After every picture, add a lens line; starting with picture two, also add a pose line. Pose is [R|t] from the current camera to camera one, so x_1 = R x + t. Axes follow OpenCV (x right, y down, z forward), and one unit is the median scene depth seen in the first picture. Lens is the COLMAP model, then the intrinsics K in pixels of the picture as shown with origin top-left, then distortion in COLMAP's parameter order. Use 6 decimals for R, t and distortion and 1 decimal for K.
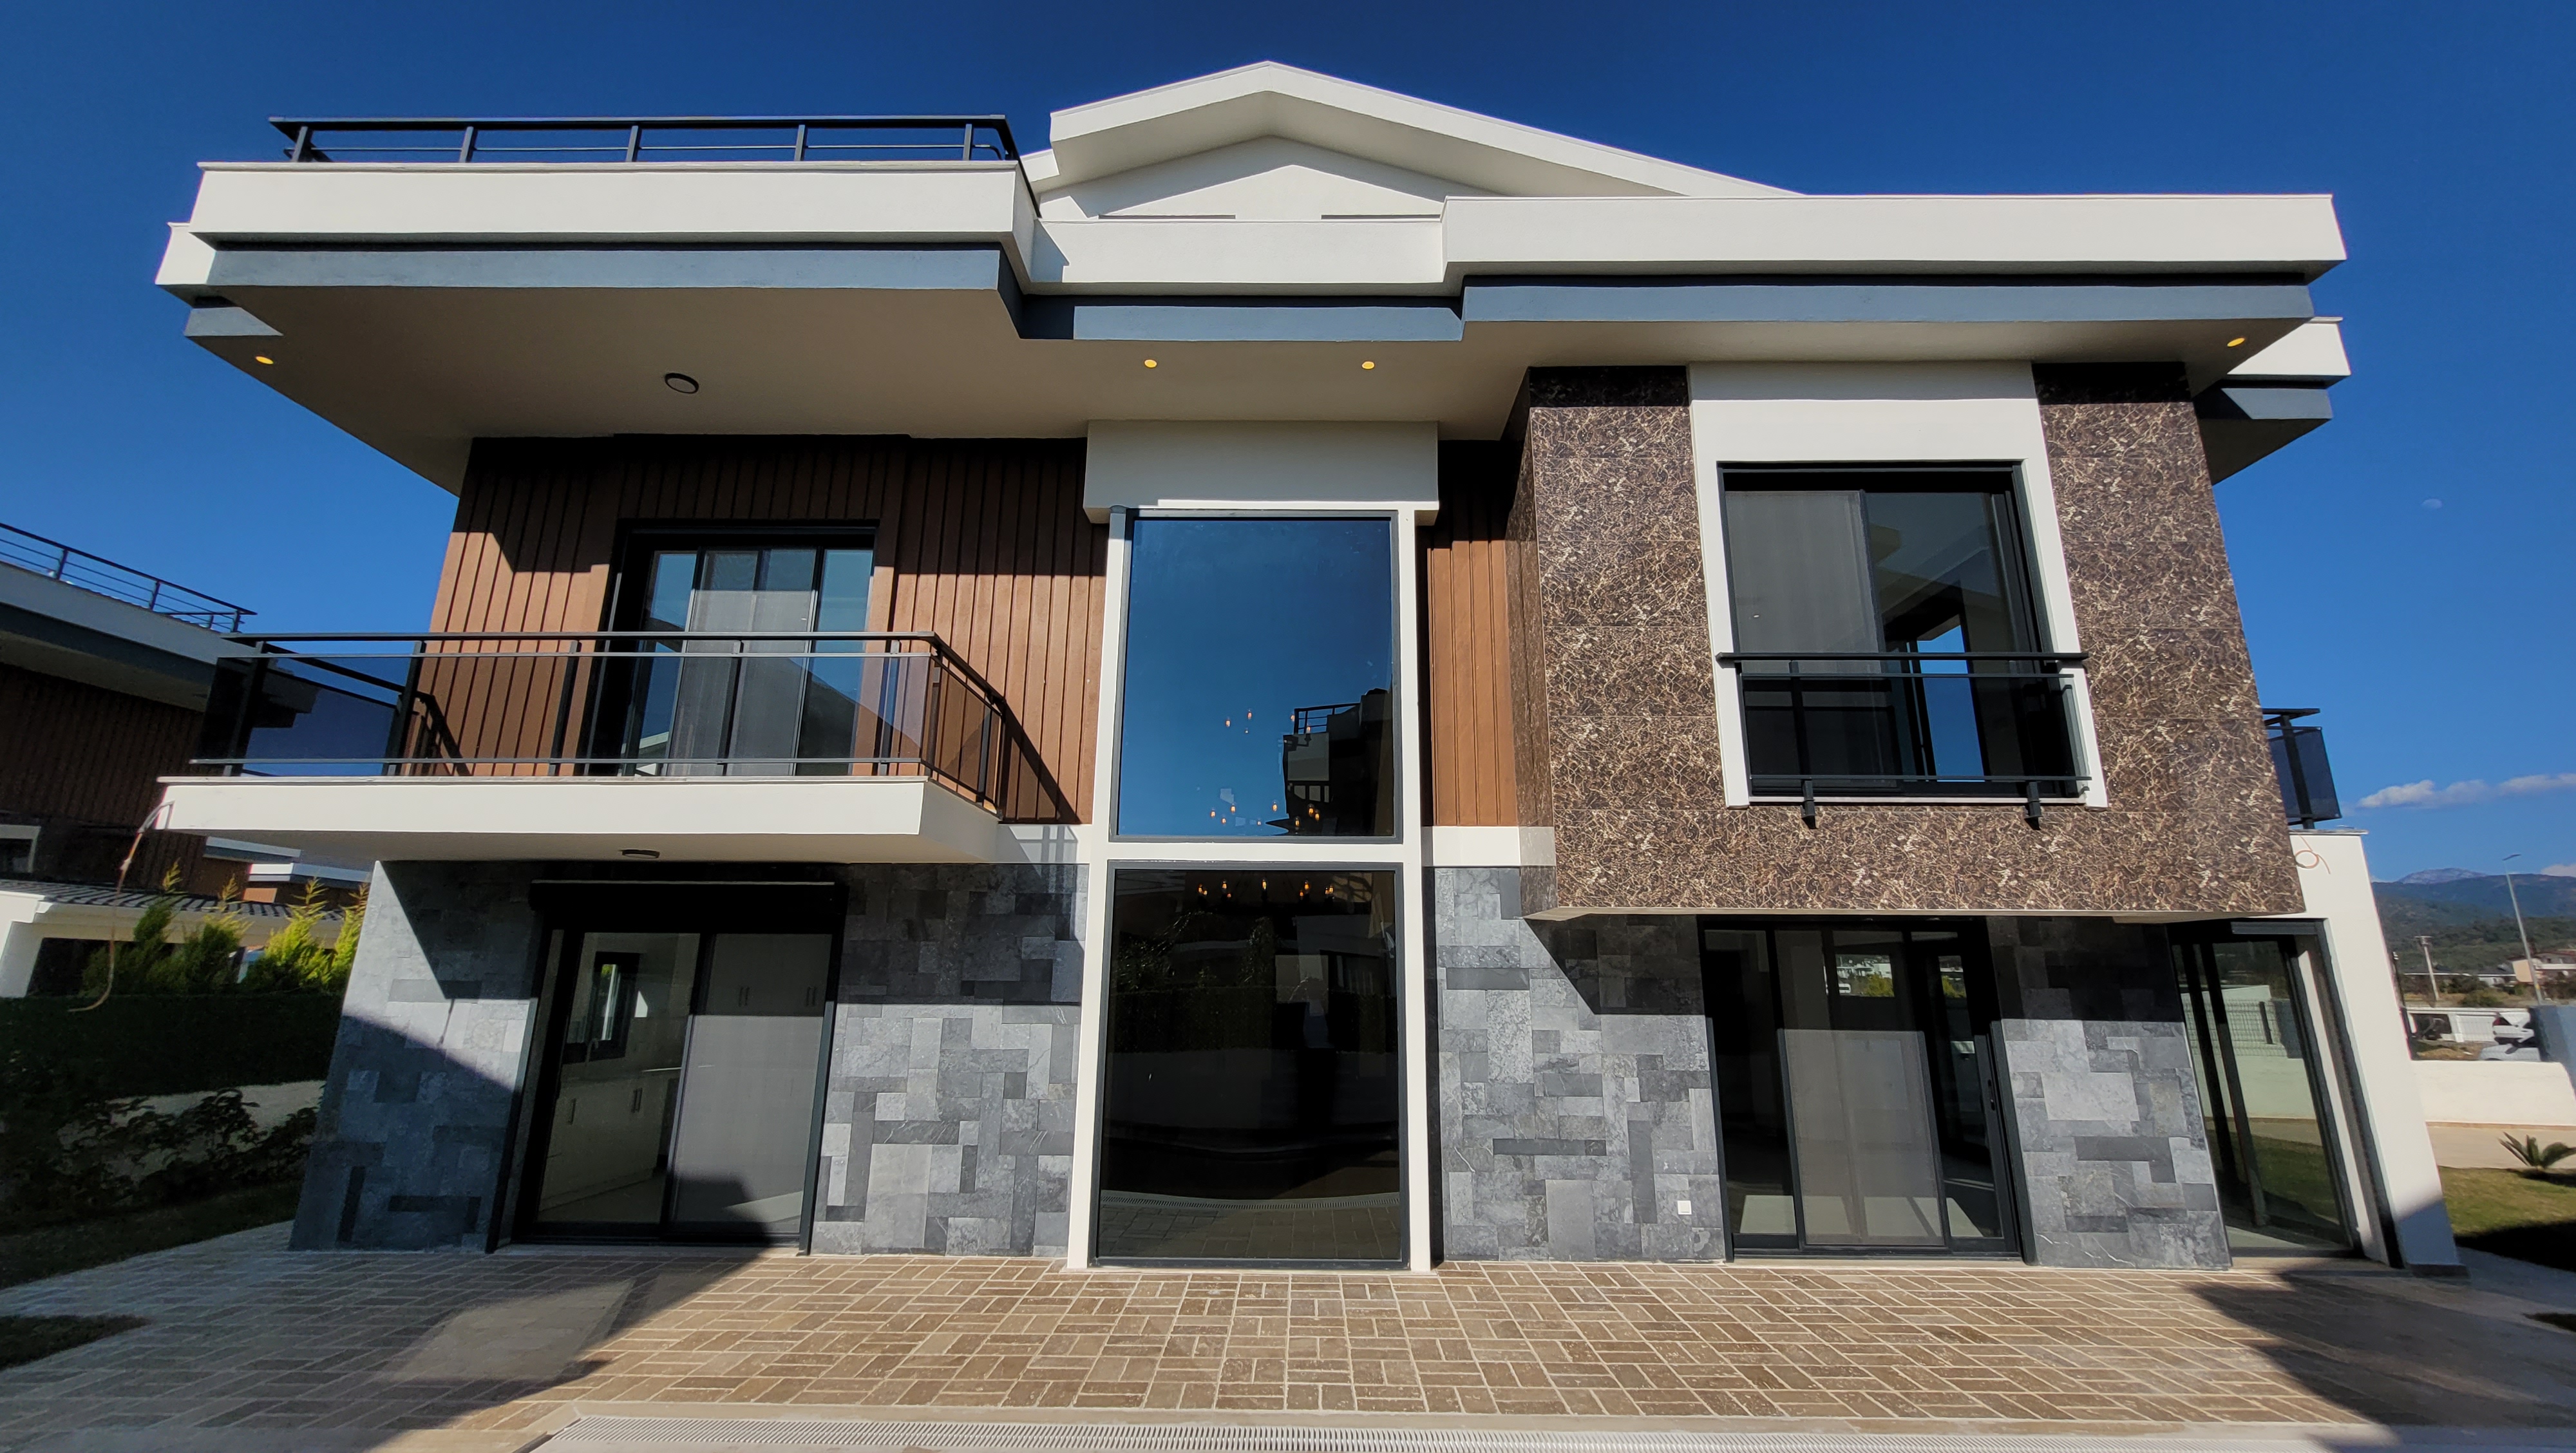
lens RADIAL K [[1011.9, 0, 1297.7], [0, 1011.9, 731.9], [0, 0, 1]] dist [-0.000191, -0.000881]
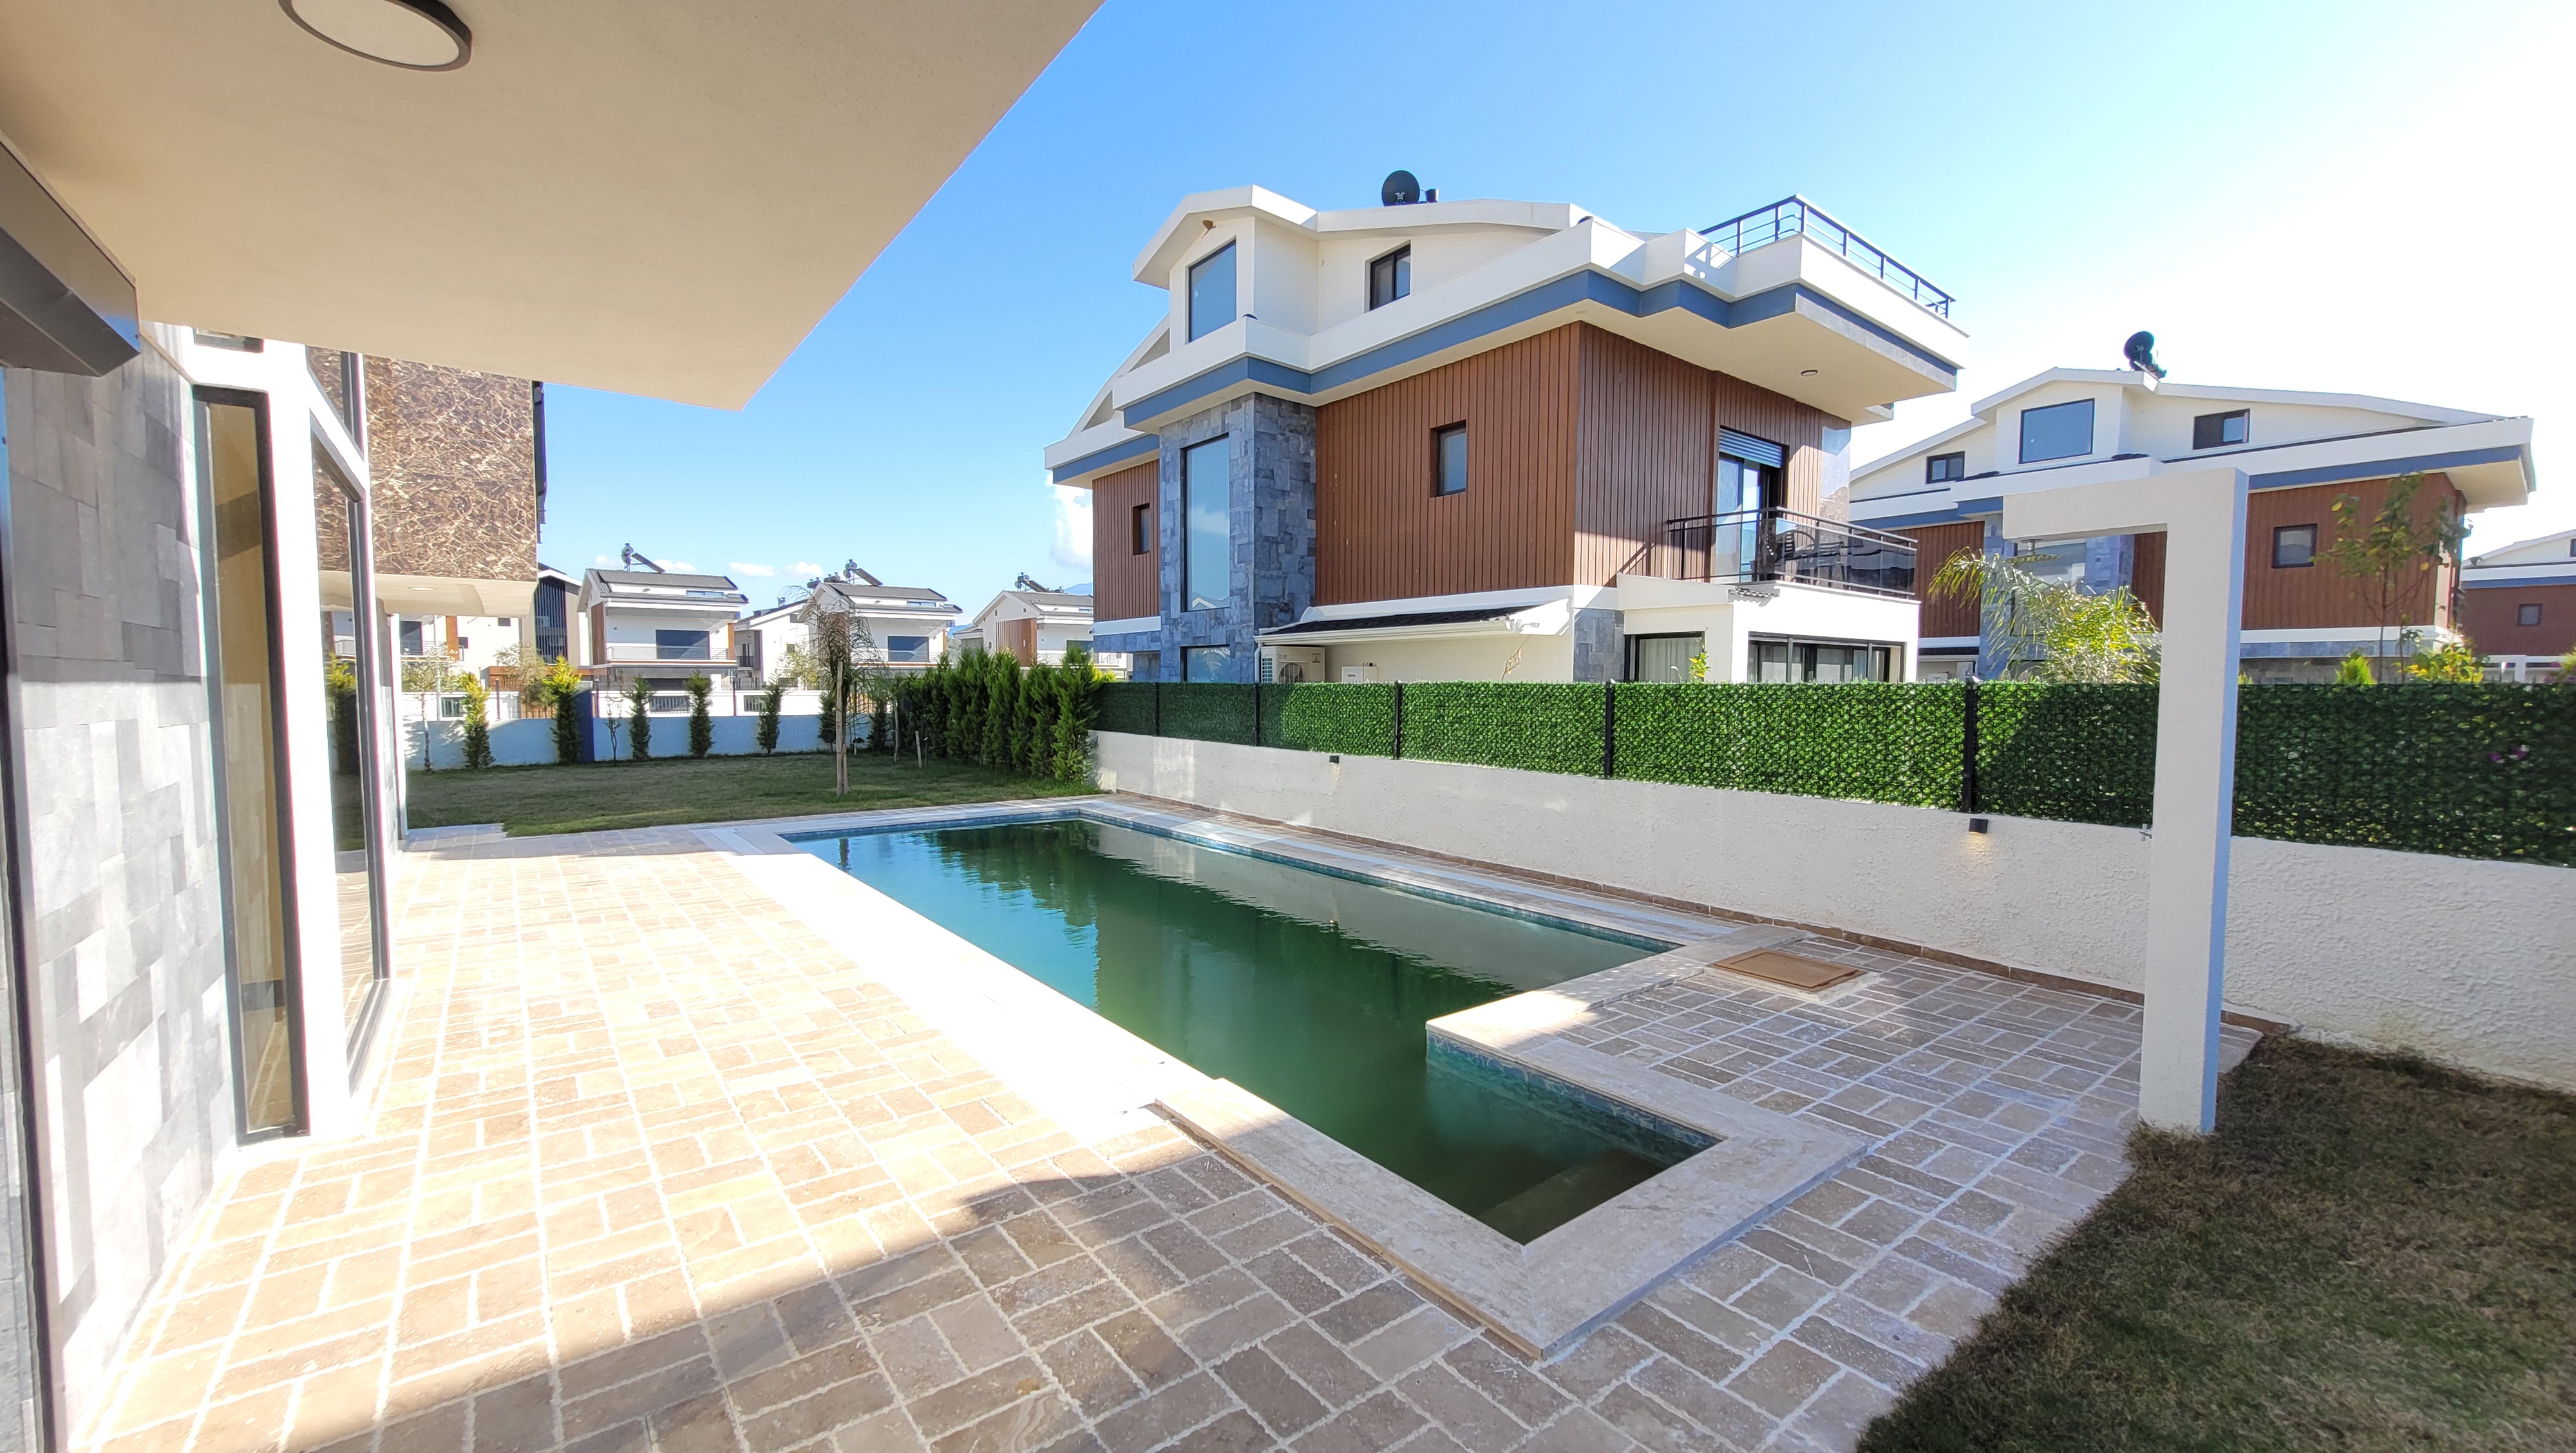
lens RADIAL K [[1011.9, 0, 1297.5], [0, 1011.9, 735.8], [0, 0, 1]] dist [-0.000191, -0.000881]
pose [[-0.626253, -0.049506, 0.778046, -0.921051], [-0.193519, 0.976619, -0.093623, 0.245543], [-0.755220, -0.209198, -0.621192, 0.923665]]
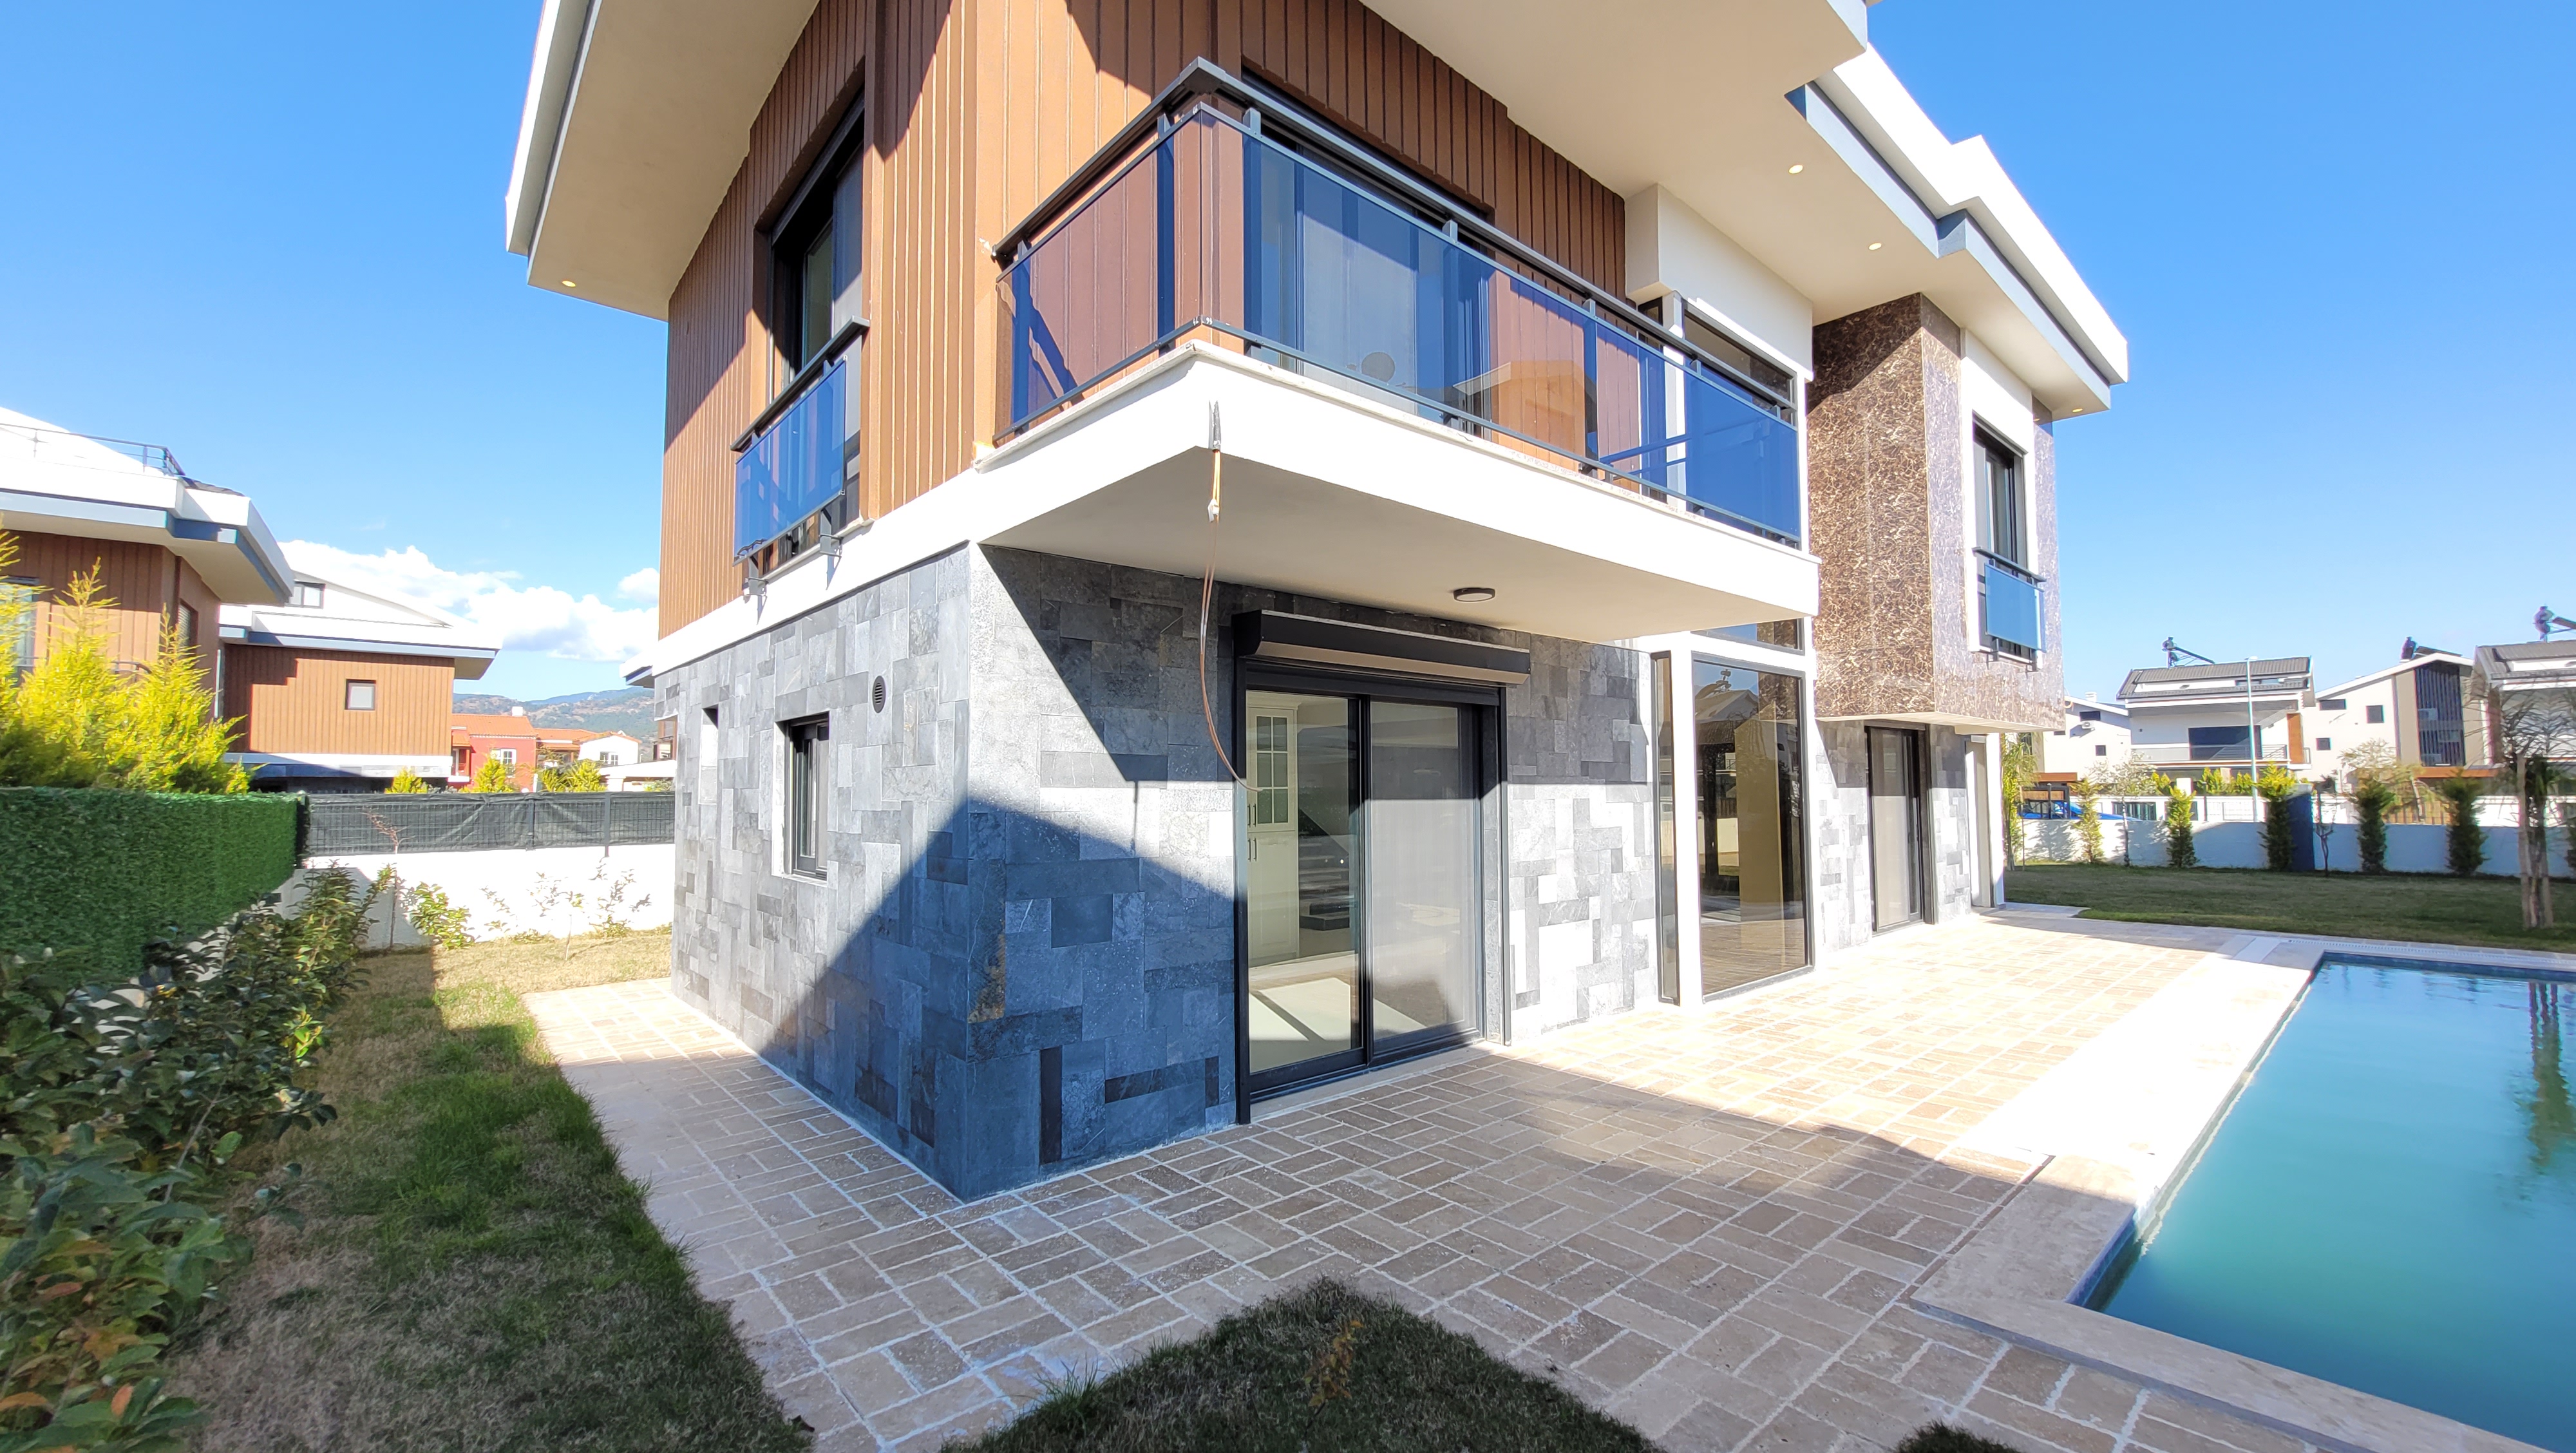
lens RADIAL K [[1011.9, 0, 1290.6], [0, 1011.9, 738.0], [0, 0, 1]] dist [-0.000191, -0.000881]
pose [[0.743761, 0.023968, 0.668016, -1.224745], [-0.150565, 0.979682, 0.132487, 0.142063], [-0.651268, -0.199118, 0.732258, 0.490676]]
